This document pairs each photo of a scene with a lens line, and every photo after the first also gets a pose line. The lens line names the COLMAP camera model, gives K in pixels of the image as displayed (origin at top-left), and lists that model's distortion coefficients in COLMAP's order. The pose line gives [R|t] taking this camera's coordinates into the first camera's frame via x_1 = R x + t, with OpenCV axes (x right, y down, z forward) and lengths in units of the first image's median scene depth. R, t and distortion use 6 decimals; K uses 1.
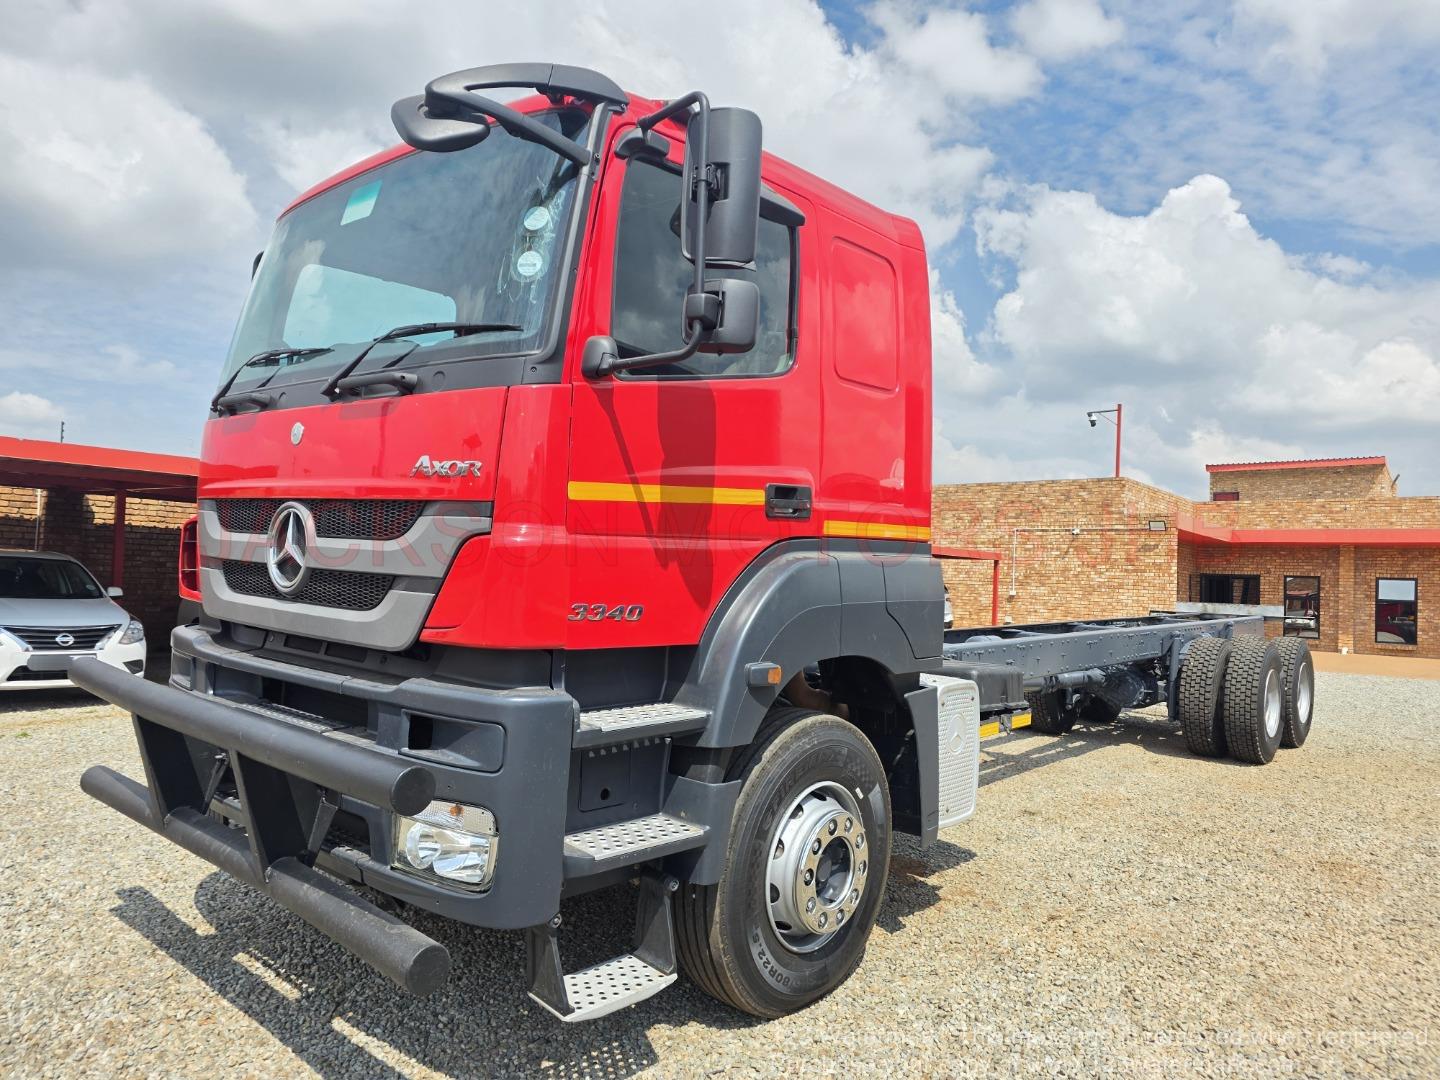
lens RADIAL K [[1097.8, 0, 720.0], [0, 1097.8, 540.0], [0, 0, 1]] dist [0.039603, -0.008943]
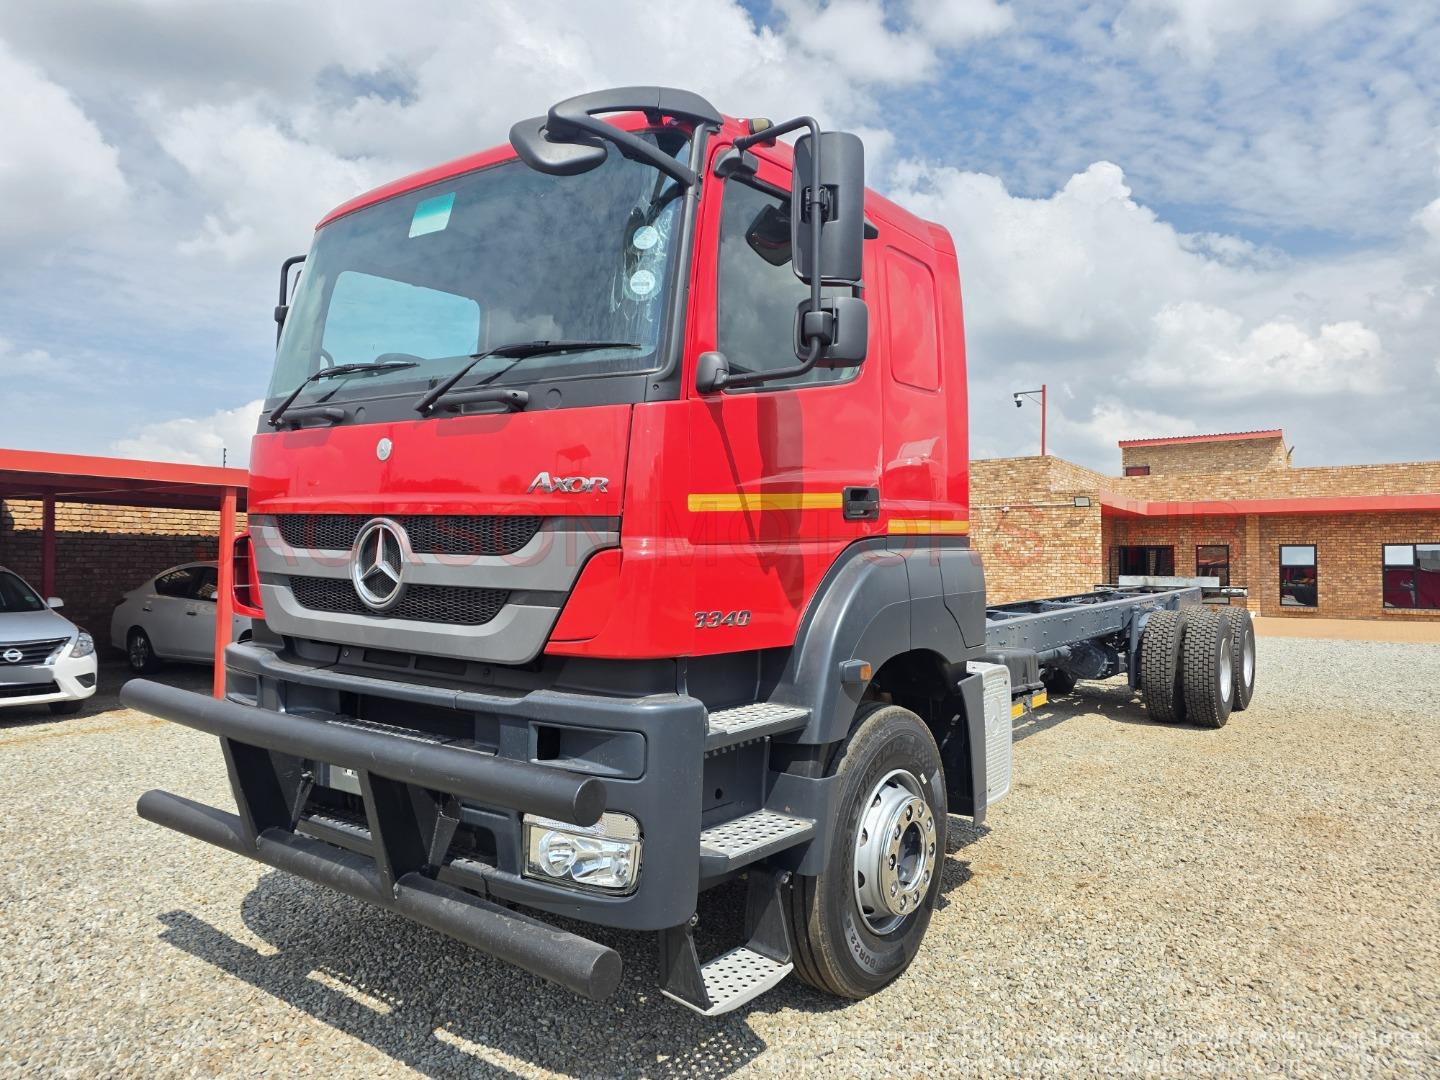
lens RADIAL K [[1104.1, 0, 723.1], [0, 1104.1, 530.3], [0, 0, 1]] dist [0.043832, -0.009865]
pose [[0.994556, -0.028657, 0.100189, -0.159507], [0.027682, 0.999555, 0.011117, -0.022700], [-0.100463, -0.008283, 0.994906, -0.026347]]
